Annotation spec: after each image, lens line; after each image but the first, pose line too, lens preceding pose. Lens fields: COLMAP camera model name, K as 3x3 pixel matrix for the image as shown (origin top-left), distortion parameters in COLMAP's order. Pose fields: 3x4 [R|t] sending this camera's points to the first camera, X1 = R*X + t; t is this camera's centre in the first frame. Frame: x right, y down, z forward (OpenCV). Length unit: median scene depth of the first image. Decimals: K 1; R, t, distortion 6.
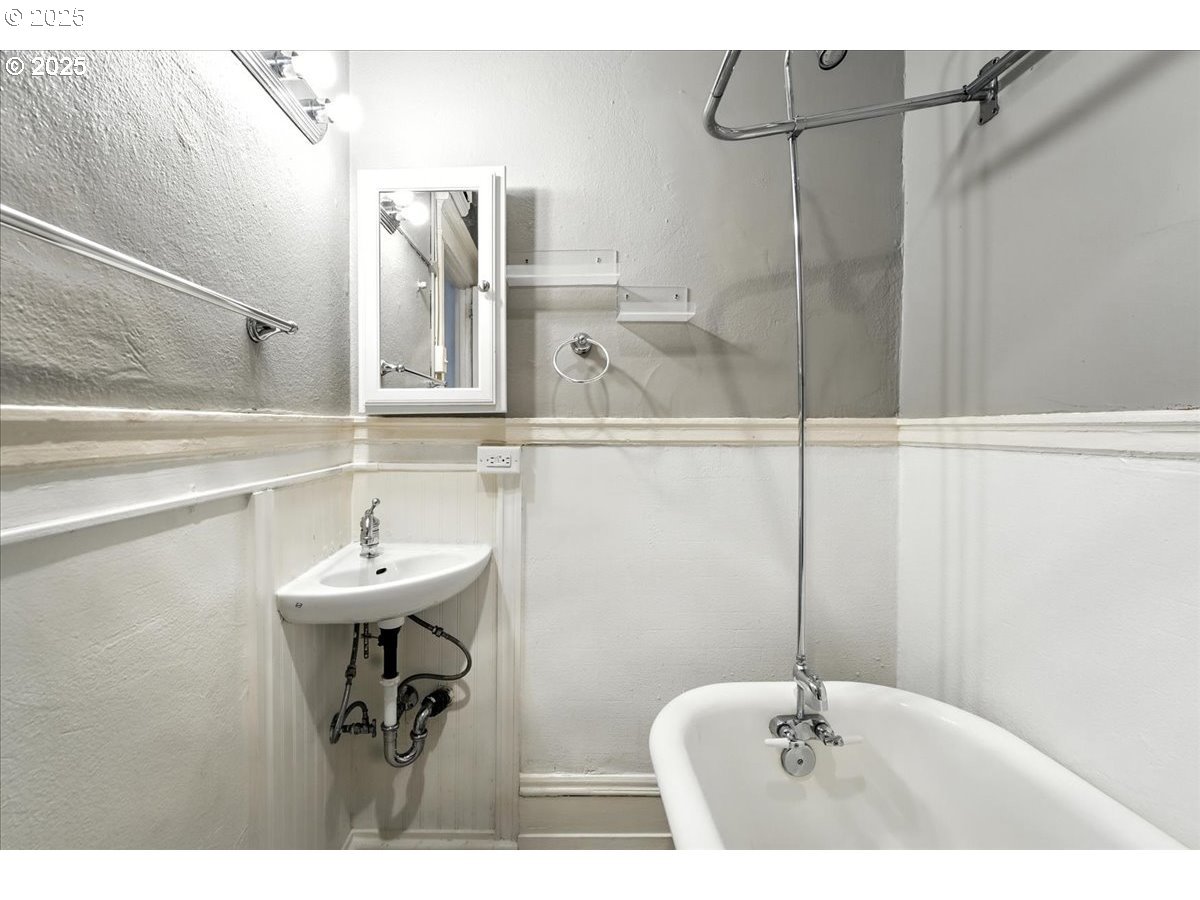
lens RADIAL K [[494.6, 0, 567.7], [0, 494.6, 431.3], [0, 0, 1]] dist [-0.000883, -0.000239]
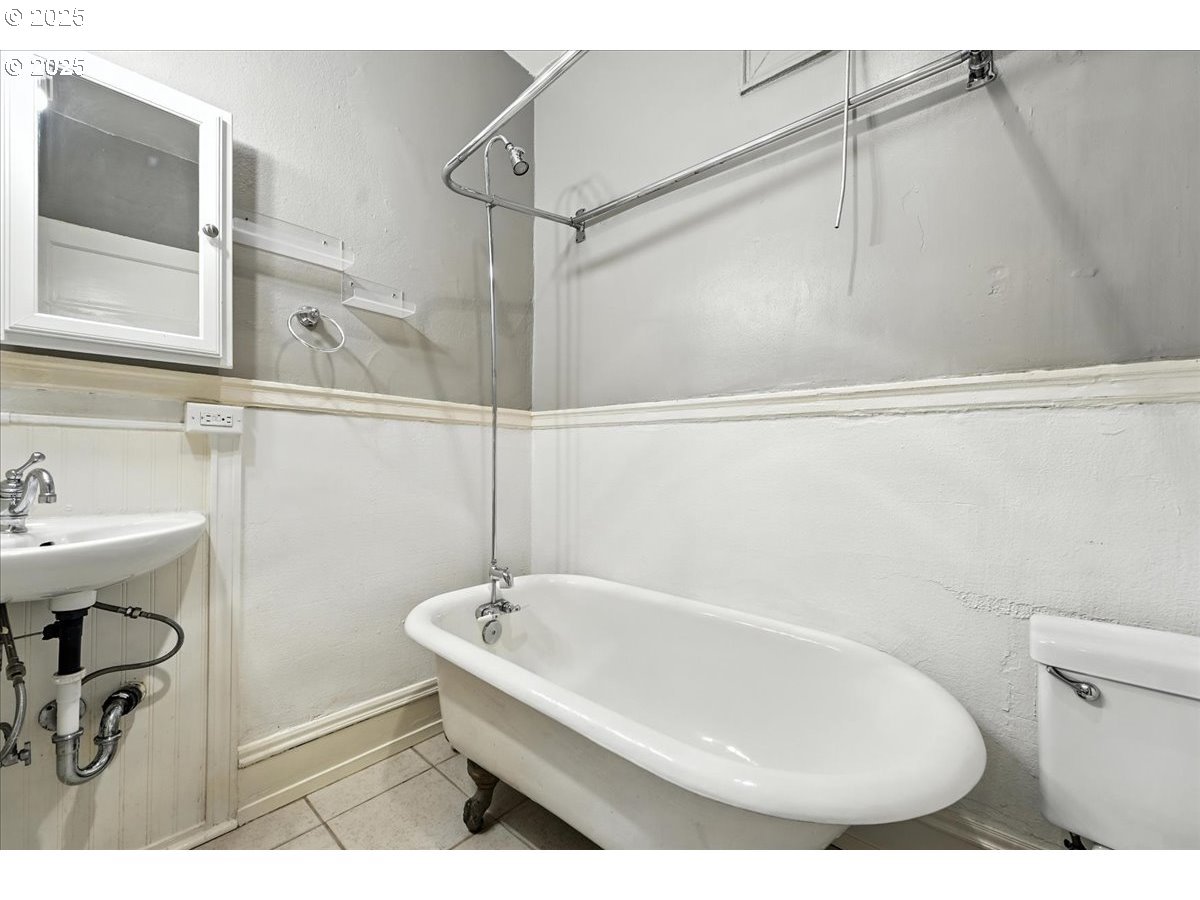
lens RADIAL K [[484.9, 0, 592.8], [0, 484.9, 455.8], [0, 0, 1]] dist [0.000725, 0.000165]
pose [[0.657935, 0.012164, 0.752977, -0.358099], [-0.001587, 0.999890, -0.014766, 0.139065], [-0.753073, 0.008520, 0.657881, -0.144605]]
